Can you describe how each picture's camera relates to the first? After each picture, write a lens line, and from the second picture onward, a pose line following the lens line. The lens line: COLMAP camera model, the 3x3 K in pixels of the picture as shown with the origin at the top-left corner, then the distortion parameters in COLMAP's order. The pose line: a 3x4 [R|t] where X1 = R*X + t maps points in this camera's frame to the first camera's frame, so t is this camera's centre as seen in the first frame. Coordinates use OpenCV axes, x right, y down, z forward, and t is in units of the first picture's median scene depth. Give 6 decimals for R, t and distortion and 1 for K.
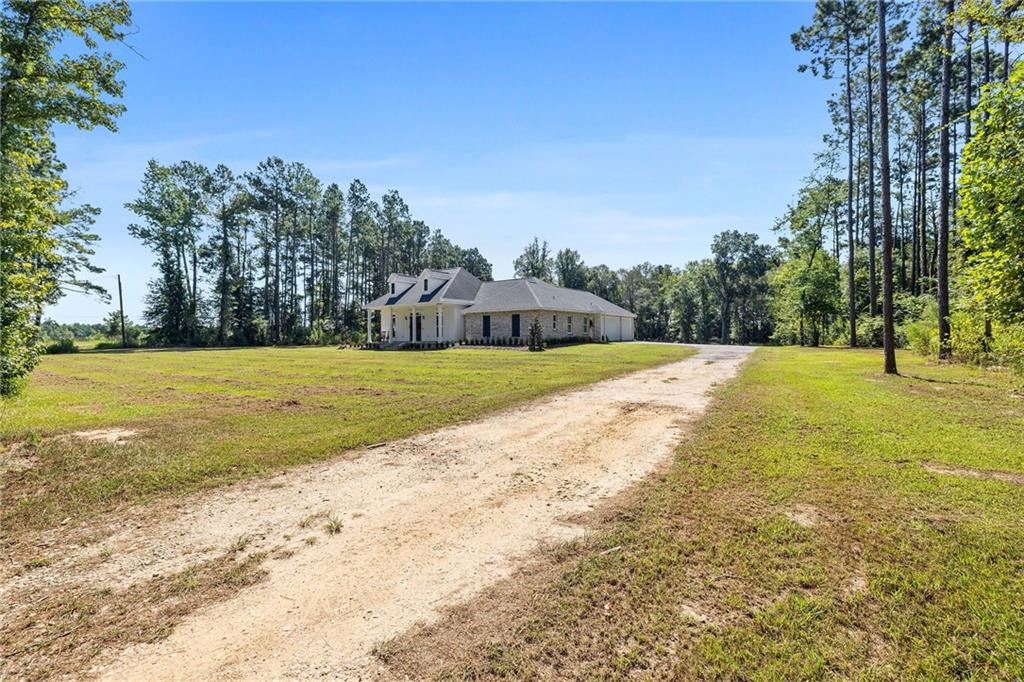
lens RADIAL K [[428.8, 0, 511.2], [0, 428.8, 336.3], [0, 0, 1]] dist [-0.010330, 0.000185]
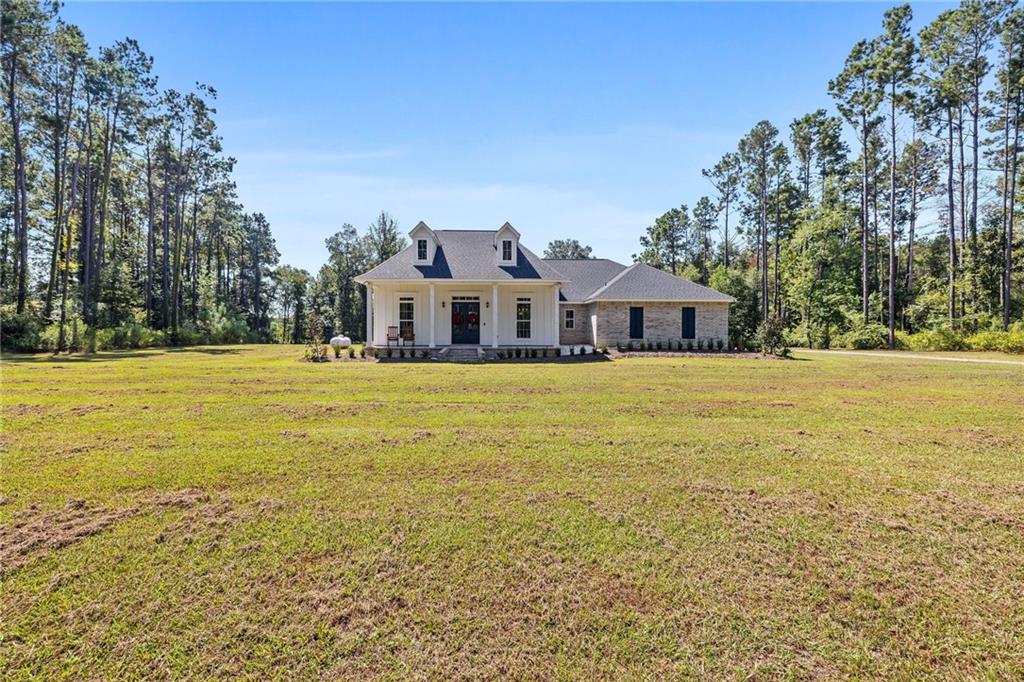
lens RADIAL K [[428.8, 0, 512.9], [0, 428.8, 337.2], [0, 0, 1]] dist [-0.010330, 0.000185]
pose [[0.783193, 0.005660, 0.621753, -0.520987], [-0.000761, 0.999967, -0.008145, 0.003522], [-0.621778, 0.005906, 0.783171, 0.504436]]
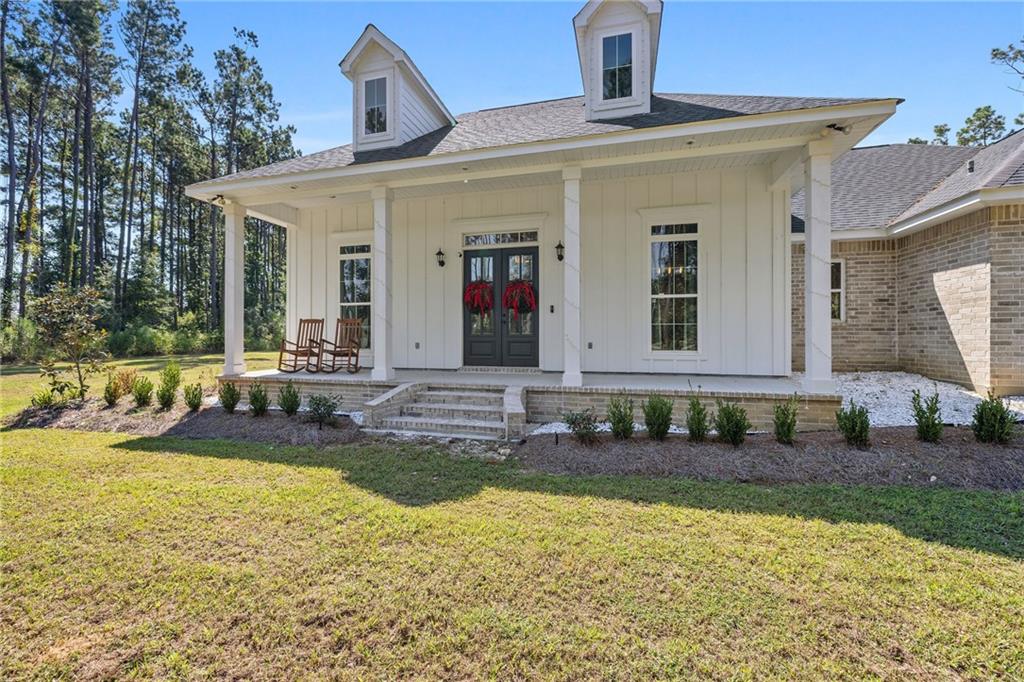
lens RADIAL K [[428.8, 0, 497.1], [0, 428.8, 338.8], [0, 0, 1]] dist [-0.010330, 0.000185]
pose [[0.945840, 0.005932, 0.324580, -0.277746], [-0.004138, 0.999972, -0.006218, -0.003987], [-0.324608, 0.004538, 0.945838, 0.804427]]
